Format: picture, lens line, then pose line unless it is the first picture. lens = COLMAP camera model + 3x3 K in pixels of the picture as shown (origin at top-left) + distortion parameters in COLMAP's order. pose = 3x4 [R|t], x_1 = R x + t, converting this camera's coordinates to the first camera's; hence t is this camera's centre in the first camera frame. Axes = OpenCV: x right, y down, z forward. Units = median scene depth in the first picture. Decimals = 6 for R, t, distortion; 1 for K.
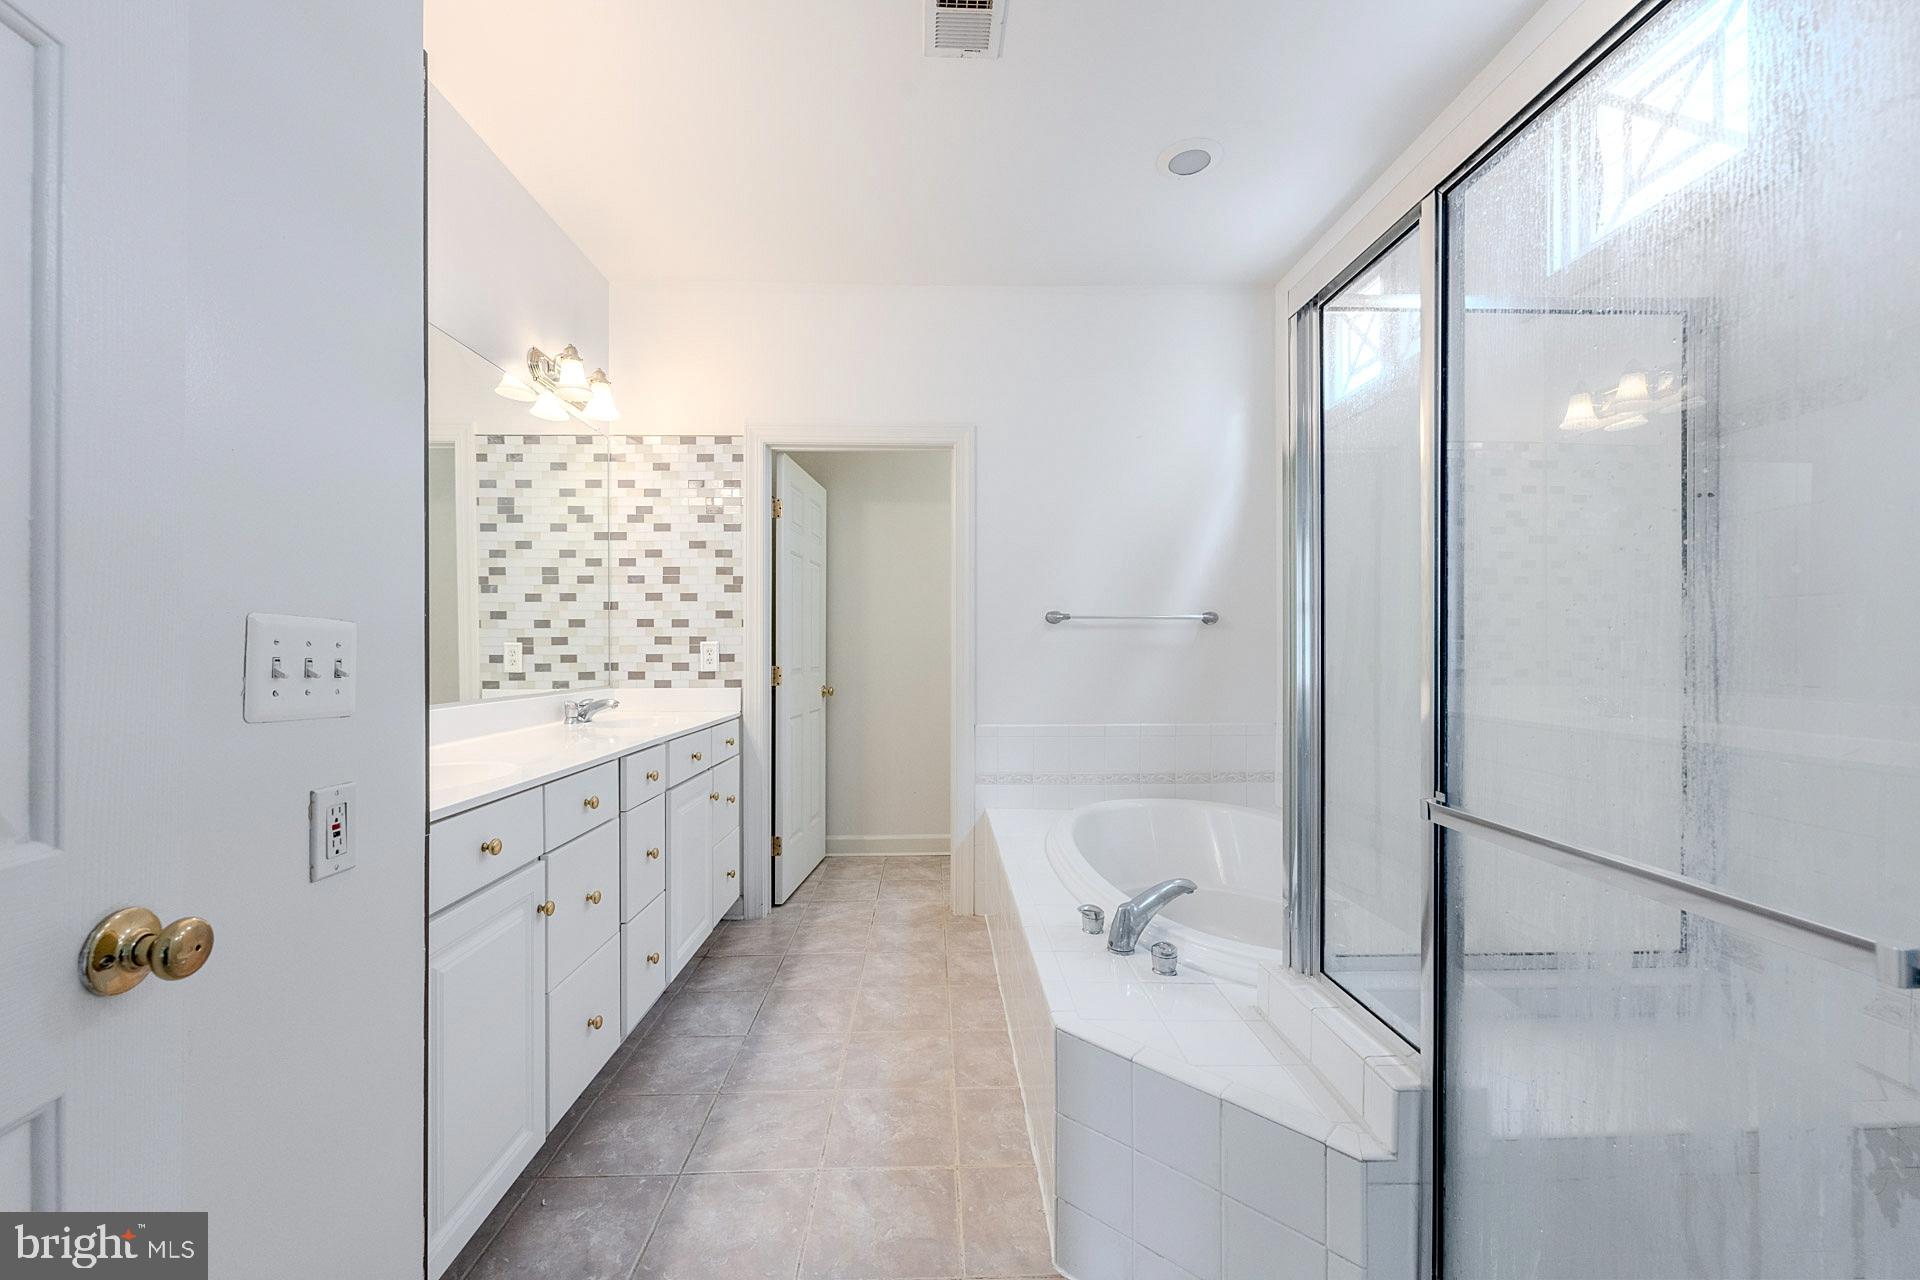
lens RADIAL K [[769.3, 0, 954.2], [0, 769.3, 643.6], [0, 0, 1]] dist [-0.001810, -0.000540]
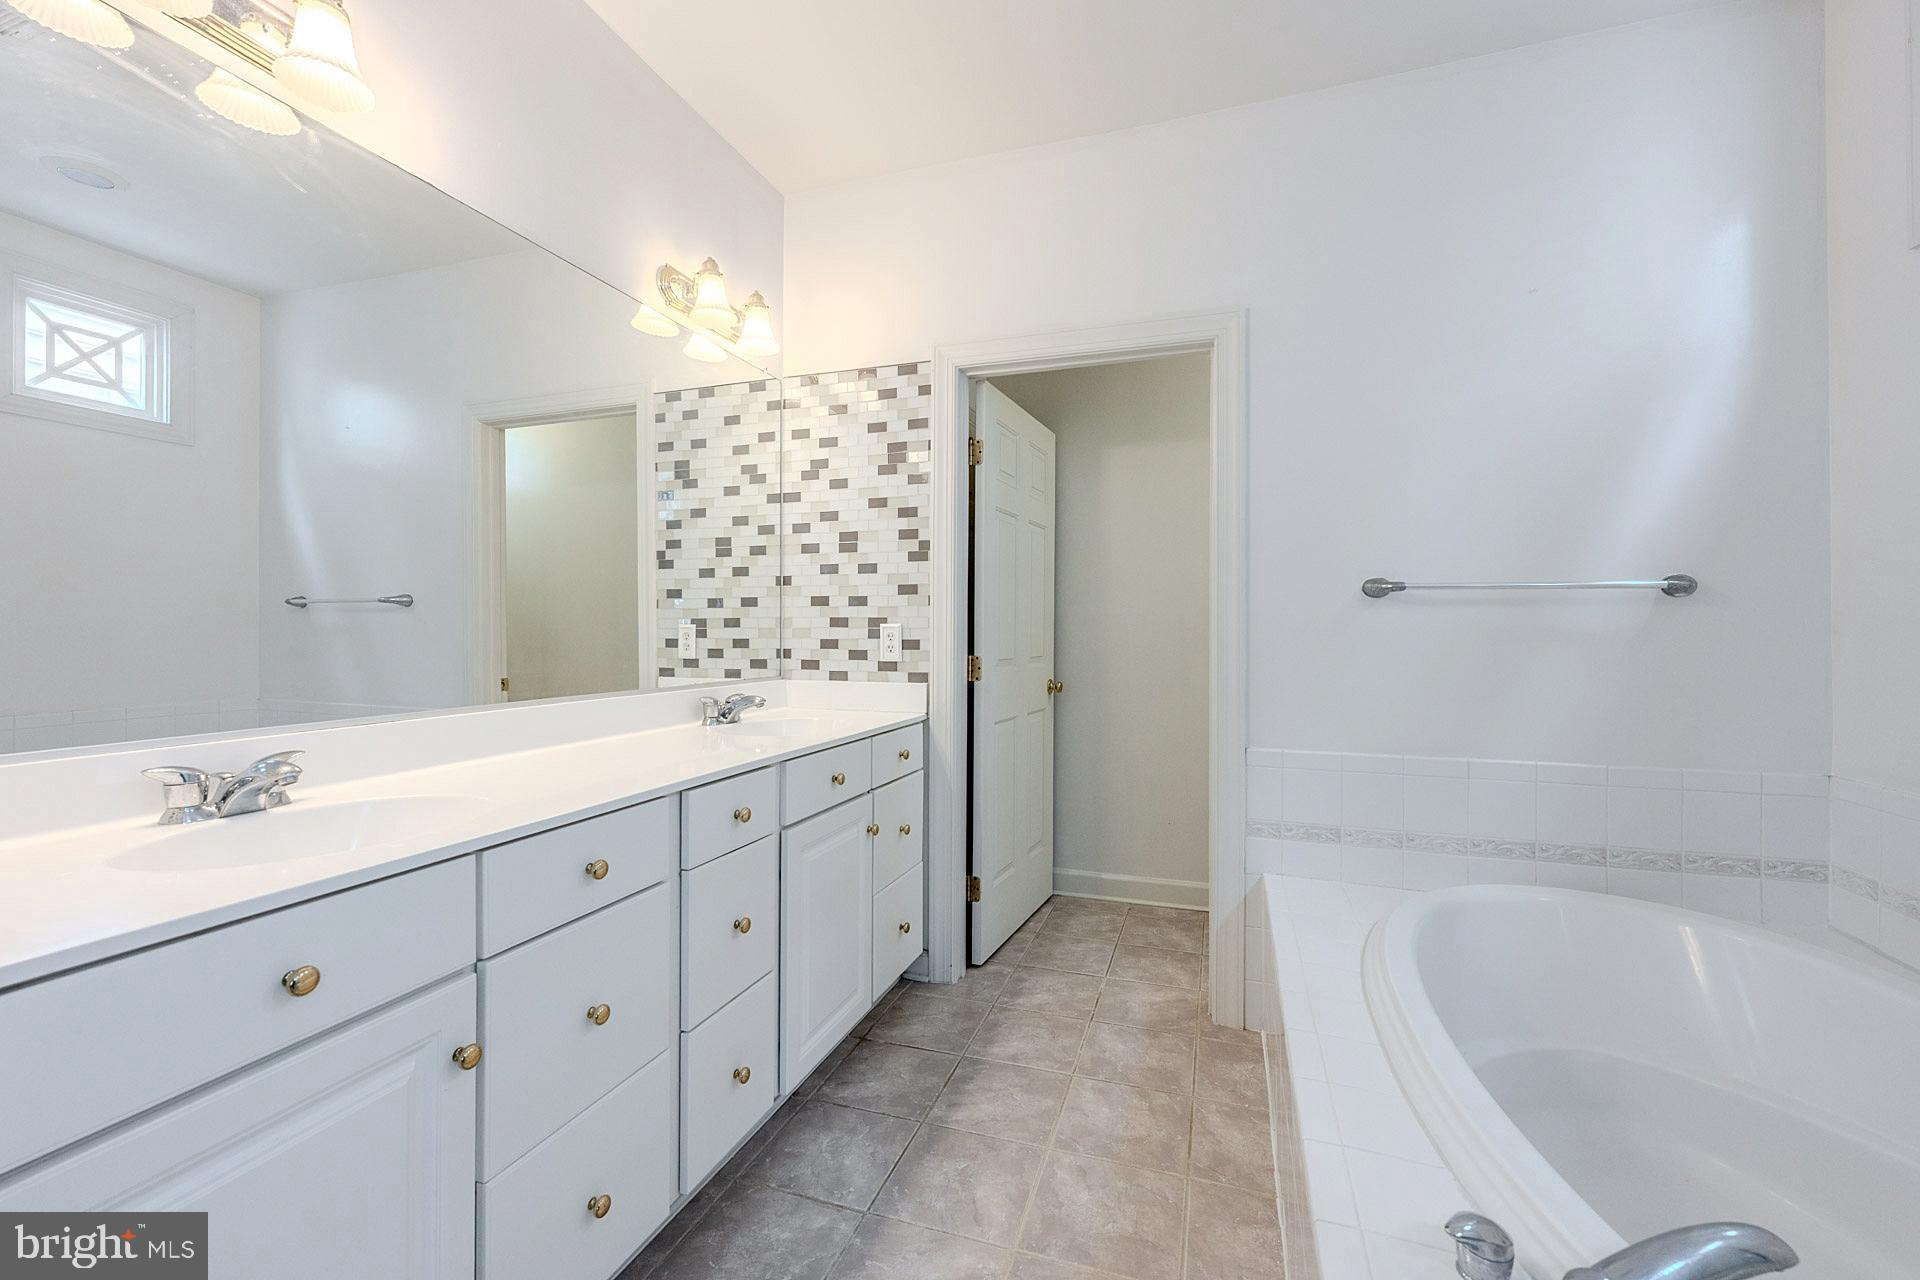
lens RADIAL K [[769.3, 0, 967.8], [0, 769.3, 619.3], [0, 0, 1]] dist [-0.001810, -0.000540]
pose [[0.938473, 0.000902, -0.345351, 0.031455], [-0.003262, 0.999975, -0.006253, -0.002695], [0.345337, 0.006995, 0.938453, 0.283964]]
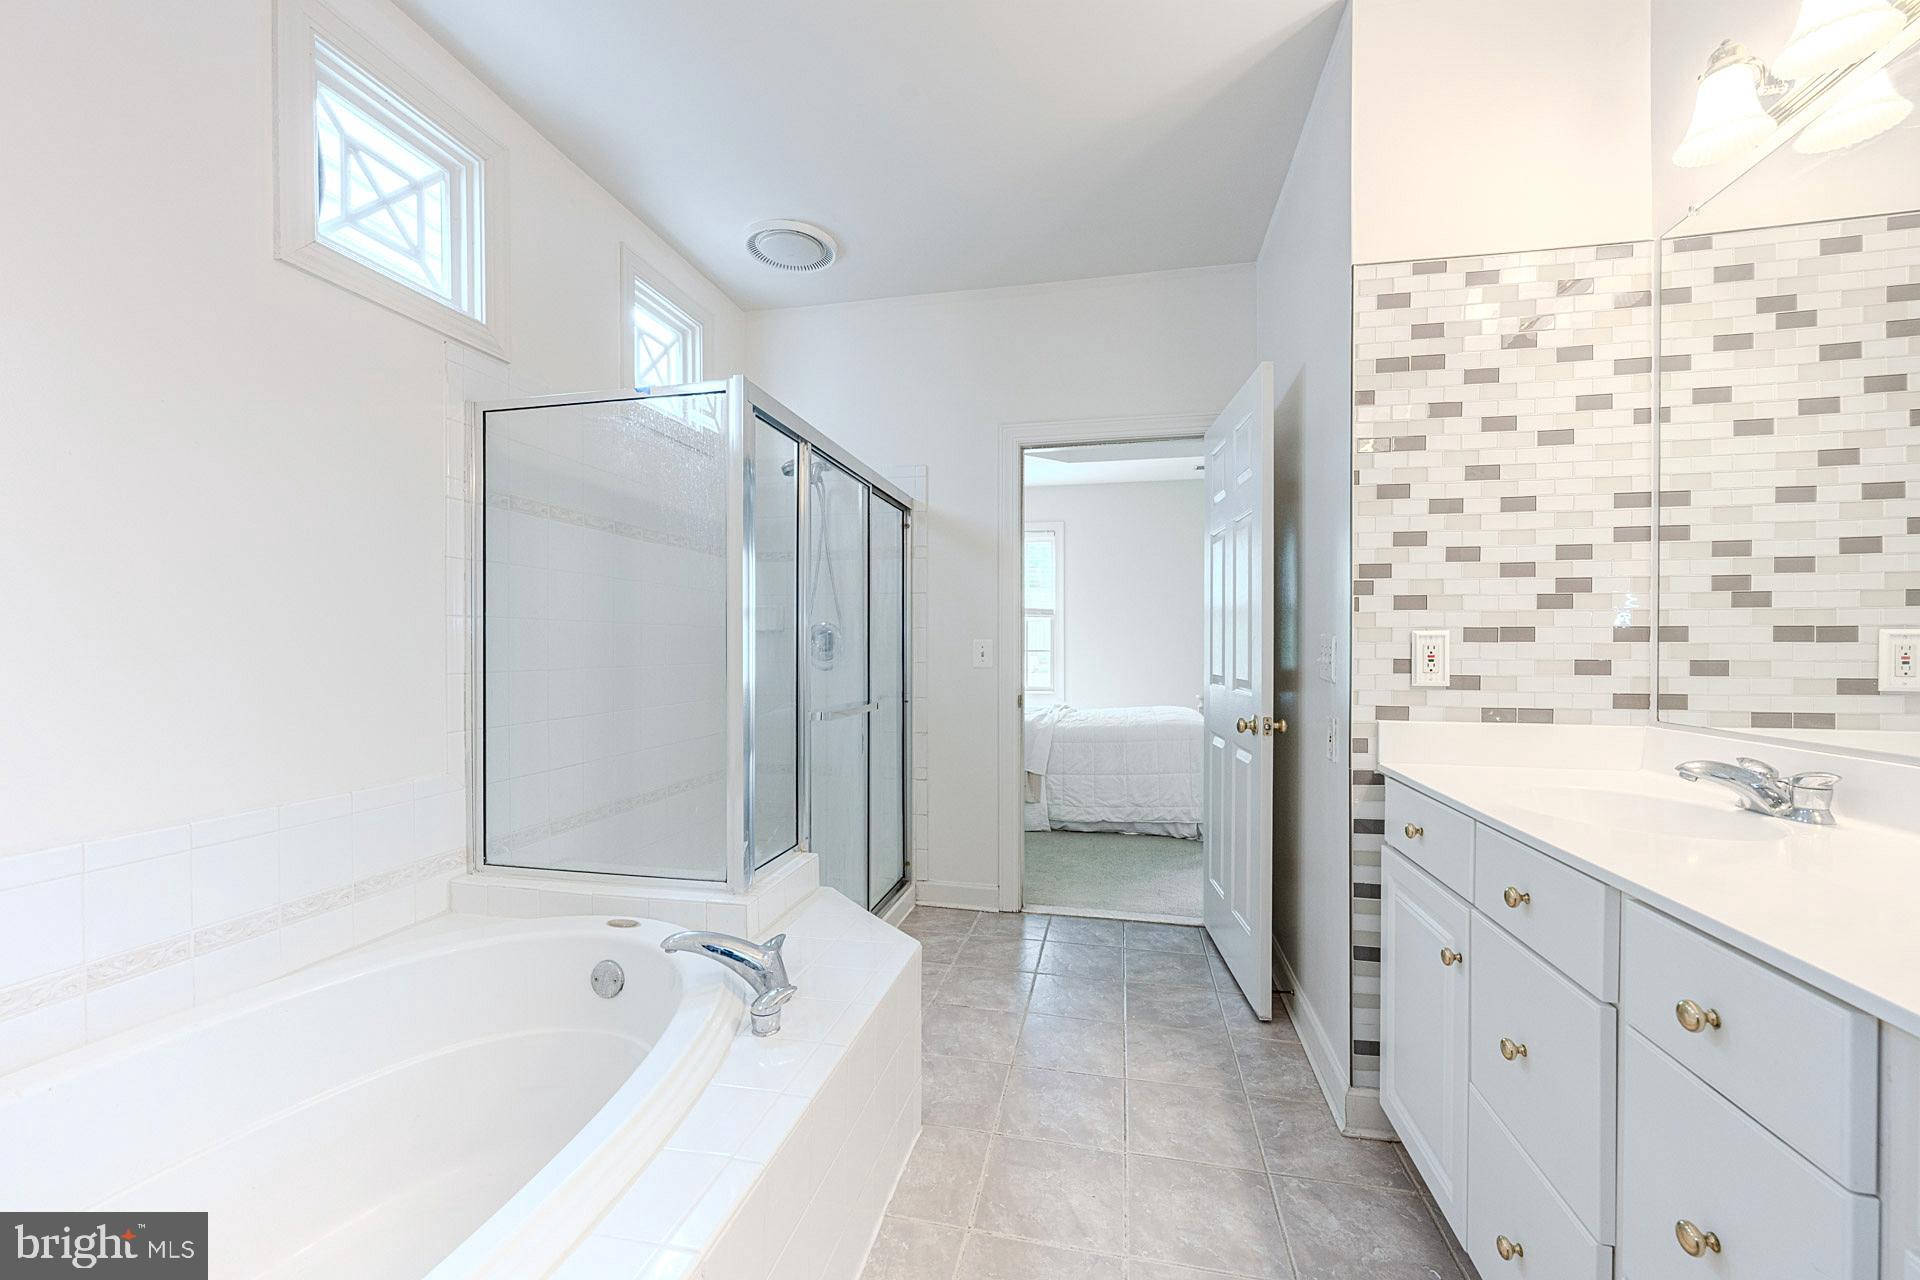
lens RADIAL K [[769.3, 0, 953.6], [0, 769.3, 642.8], [0, 0, 1]] dist [-0.001810, -0.000540]
pose [[-0.970463, 0.000730, 0.241250, -0.076552], [0.002271, 0.999979, 0.006111, -0.003087], [-0.241241, 0.006479, -0.970444, 0.732629]]
